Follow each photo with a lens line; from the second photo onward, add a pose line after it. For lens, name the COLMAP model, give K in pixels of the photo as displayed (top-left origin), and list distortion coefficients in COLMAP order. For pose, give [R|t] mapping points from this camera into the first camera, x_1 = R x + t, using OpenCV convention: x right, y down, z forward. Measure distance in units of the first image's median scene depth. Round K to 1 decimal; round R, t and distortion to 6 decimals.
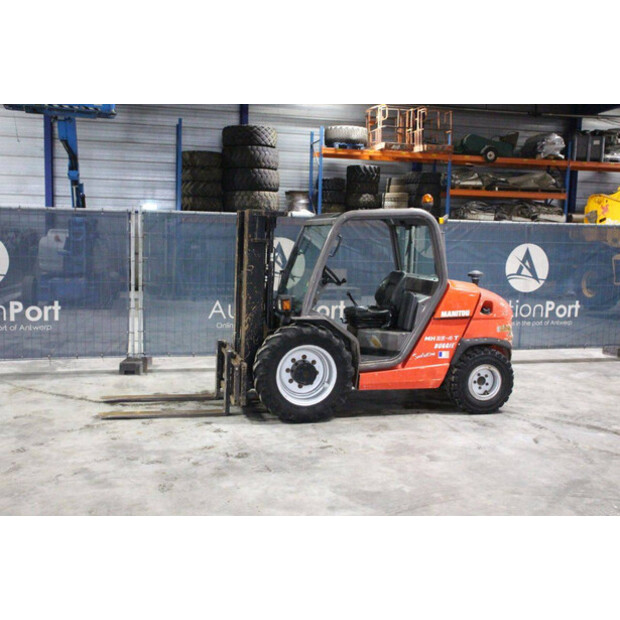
lens RADIAL K [[699.8, 0, 305.6], [0, 699.8, 308.6], [0, 0, 1]] dist [-0.013850, 0.000000]
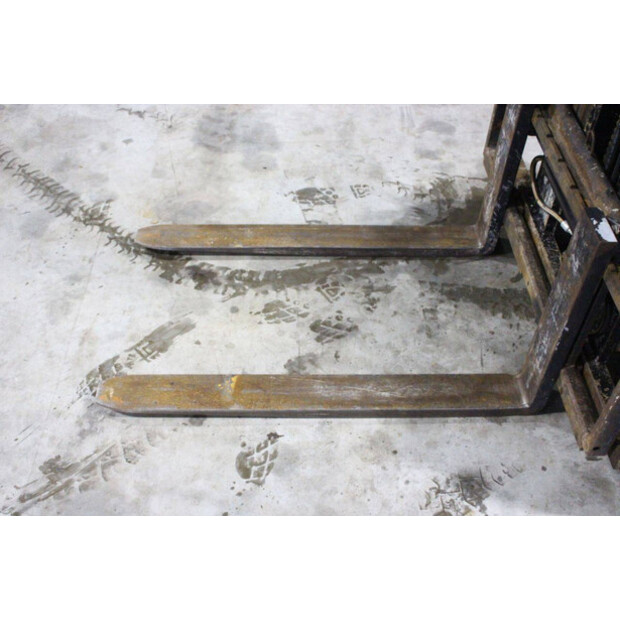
lens RADIAL K [[699.8, 0, 314.7], [0, 699.8, 306.7], [0, 0, 1]] dist [-0.013850, 0.000000]
pose [[0.972678, 0.151880, -0.175583, -0.152428], [-0.007814, 0.777301, 0.629080, -0.058842], [0.232025, -0.610521, 0.757251, 0.771726]]
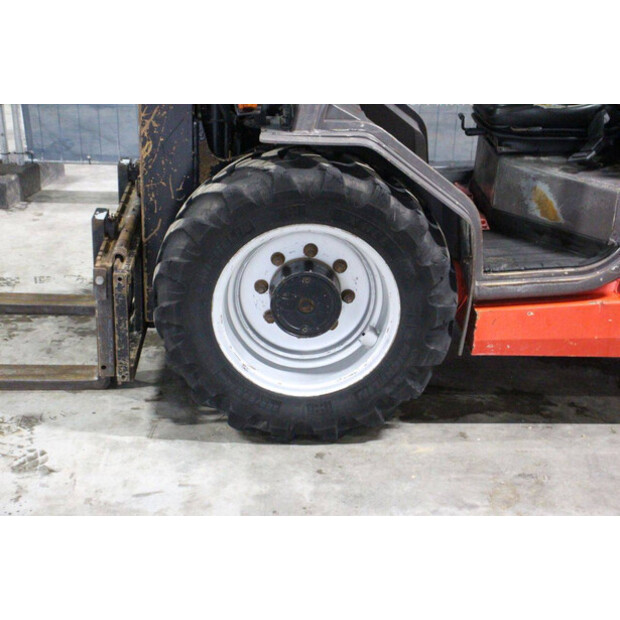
lens RADIAL K [[1034.8, 0, 312.9], [0, 1034.8, 305.3], [0, 0, 1]] dist [0.197333, 0.000000]
pose [[0.978568, 0.079123, -0.190115, 0.091950], [-0.022795, 0.959182, 0.281870, -0.043323], [0.204657, -0.271495, 0.940429, 0.510273]]
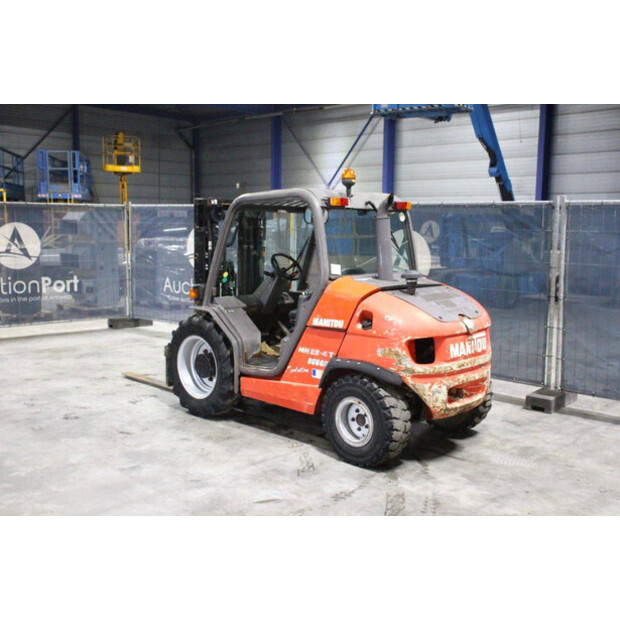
lens RADIAL K [[699.8, 0, 311.3], [0, 699.8, 306.7], [0, 0, 1]] dist [-0.013850, 0.000000]
pose [[0.543430, 0.085000, -0.835140, 0.839060], [-0.092385, 0.994873, 0.041143, -0.039960], [0.834356, 0.054796, 0.548496, 0.562184]]
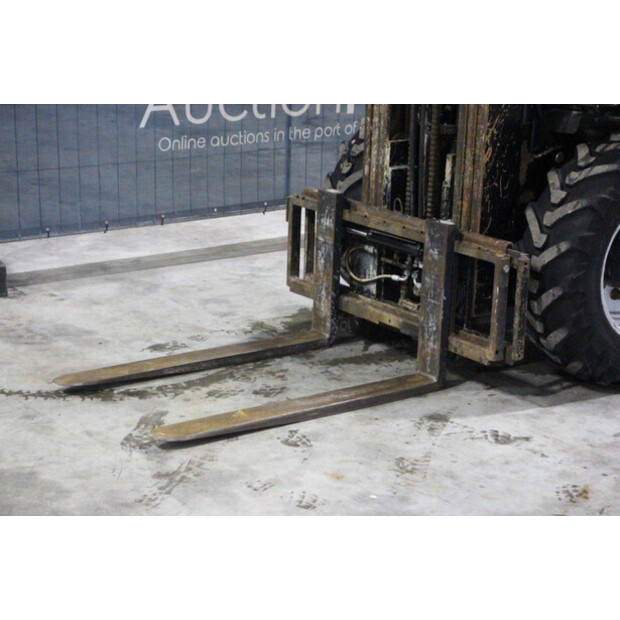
lens RADIAL K [[1447.0, 0, 314.0], [0, 1447.0, 306.7], [0, 0, 1]] dist [0.405601, 0.000000]
pose [[0.929133, -0.107994, 0.353624, -0.445186], [0.045515, 0.982528, 0.180466, -0.038392], [-0.366935, -0.151582, 0.917814, 0.290589]]
